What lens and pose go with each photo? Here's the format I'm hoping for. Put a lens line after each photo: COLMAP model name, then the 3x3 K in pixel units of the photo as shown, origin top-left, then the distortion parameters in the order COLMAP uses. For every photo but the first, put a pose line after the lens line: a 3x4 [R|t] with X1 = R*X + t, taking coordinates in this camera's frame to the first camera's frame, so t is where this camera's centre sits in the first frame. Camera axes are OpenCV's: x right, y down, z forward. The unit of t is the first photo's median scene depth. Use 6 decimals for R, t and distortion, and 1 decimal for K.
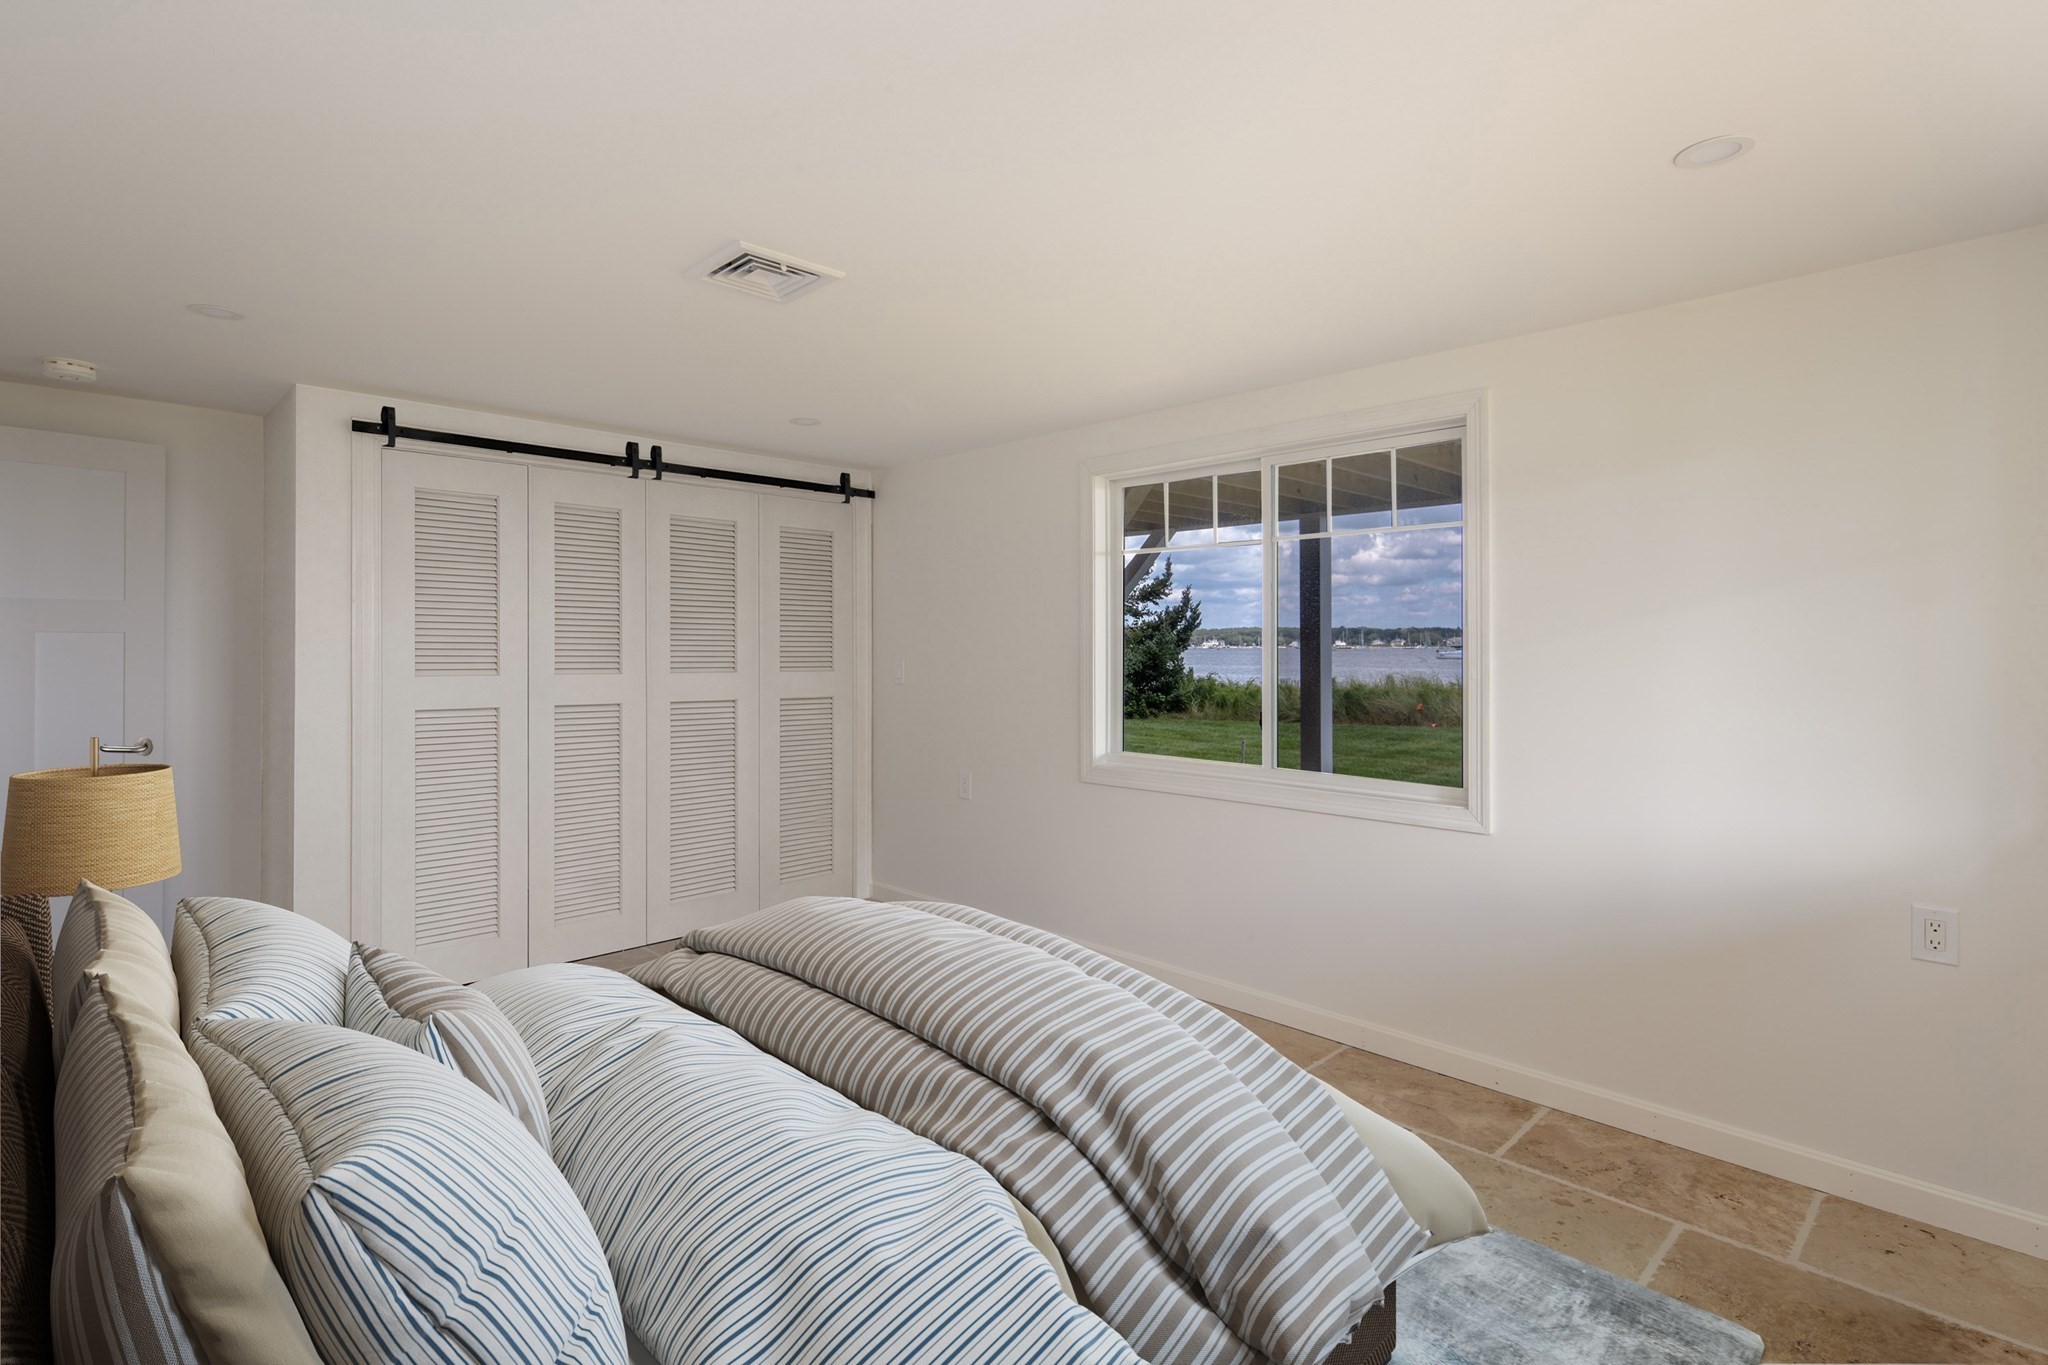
lens RADIAL K [[974.2, 0, 1027.7], [0, 974.2, 603.2], [0, 0, 1]] dist [-0.000378, -0.000103]
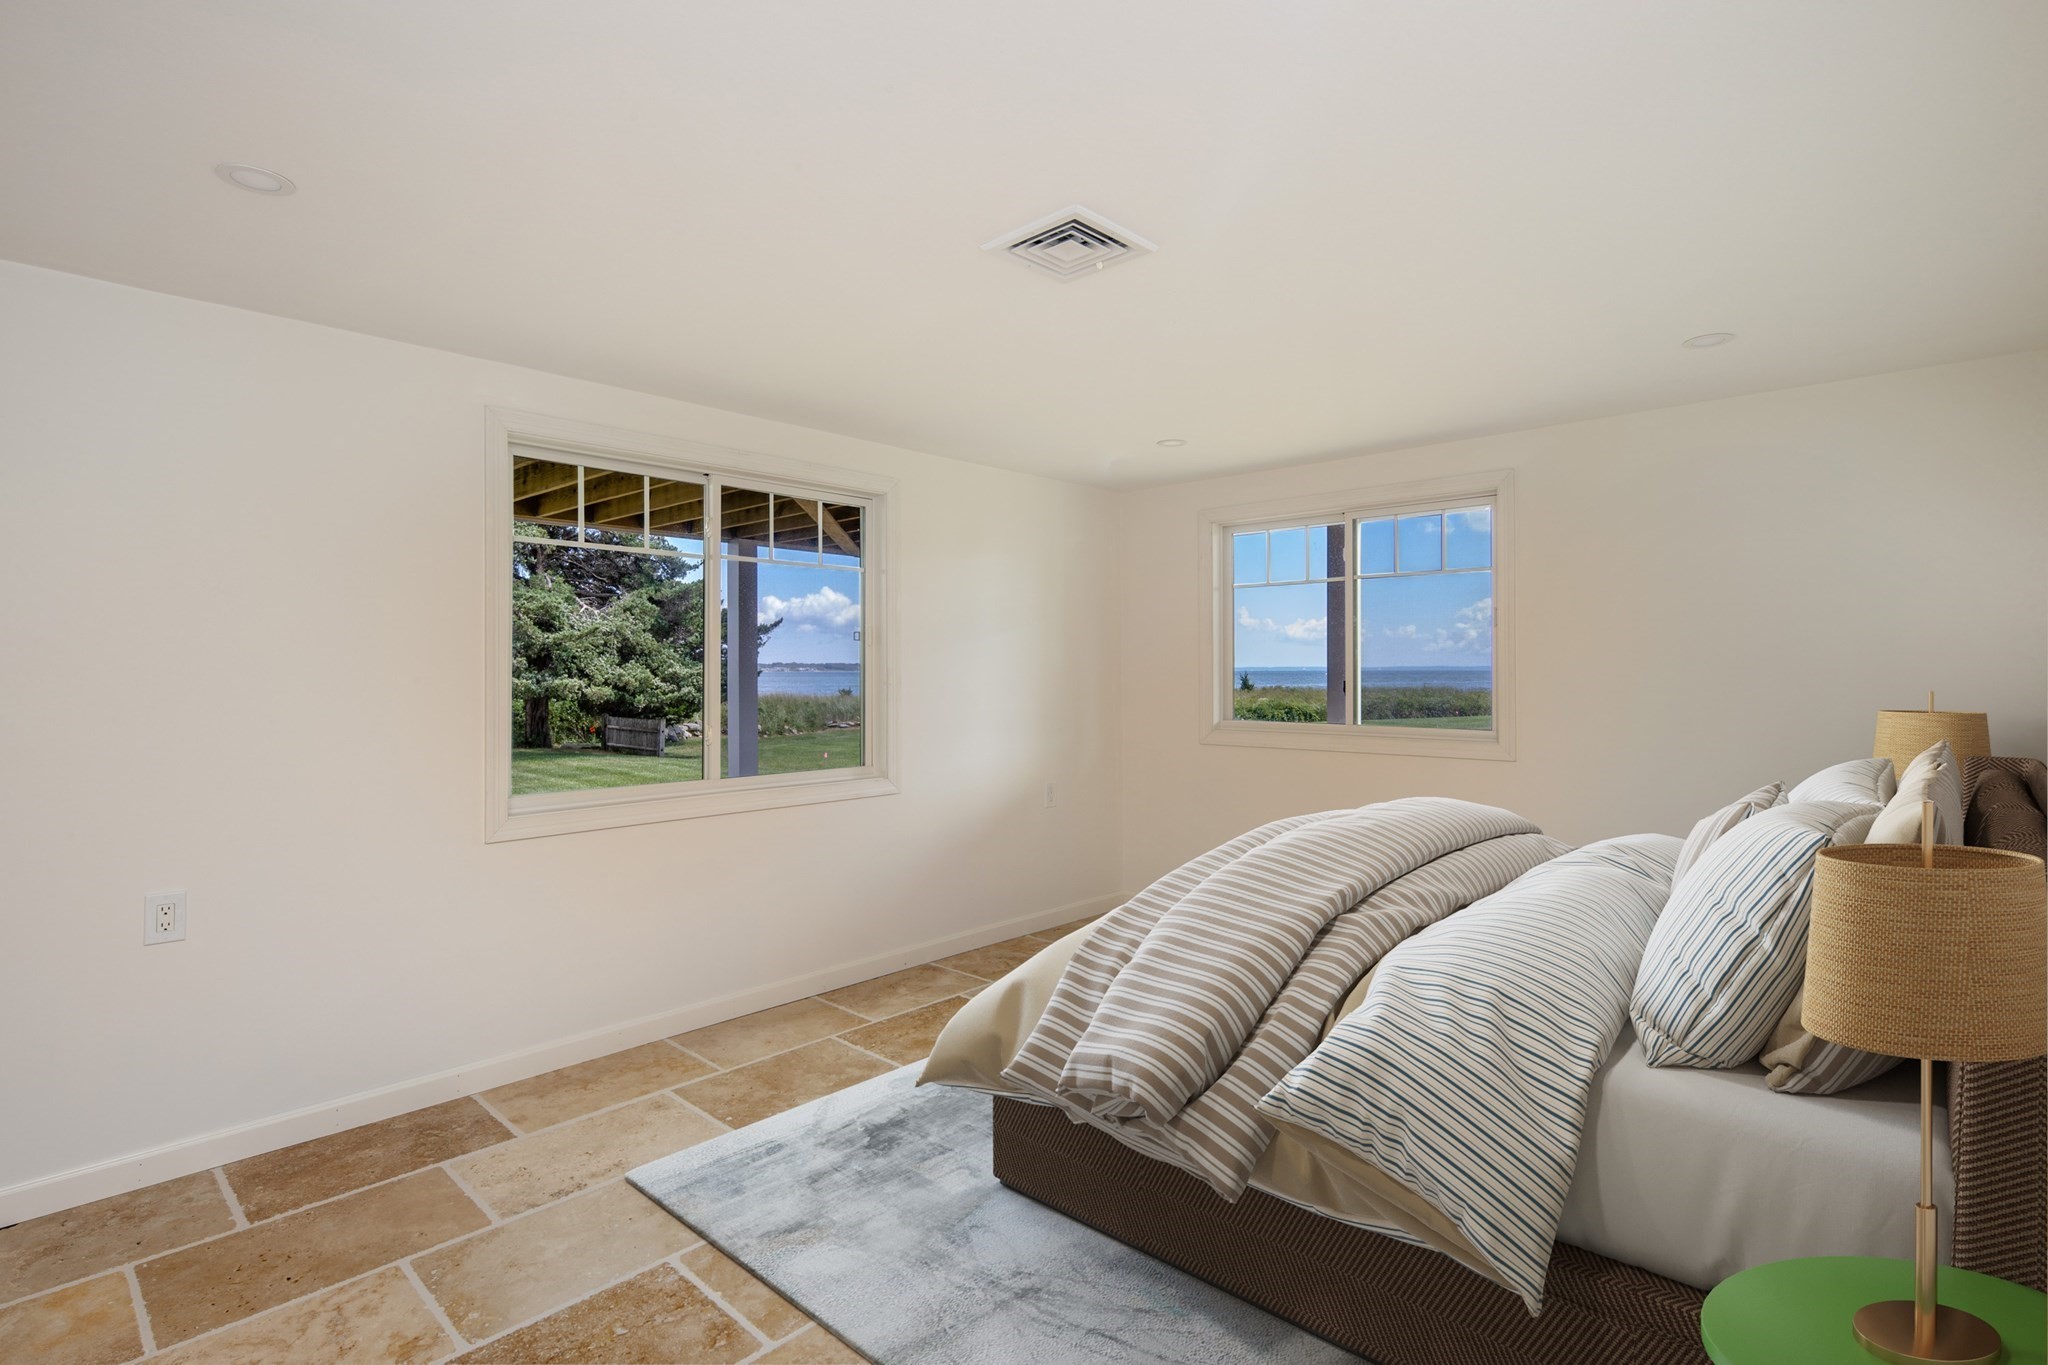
lens RADIAL K [[992.6, 0, 1017.3], [0, 992.6, 662.9], [0, 0, 1]] dist [0.001682, 0.000279]
pose [[-0.023067, -0.012281, 0.999658, -0.377647], [-0.059777, 0.998152, 0.010883, 0.007282], [-0.997945, -0.059505, -0.023758, 0.339279]]
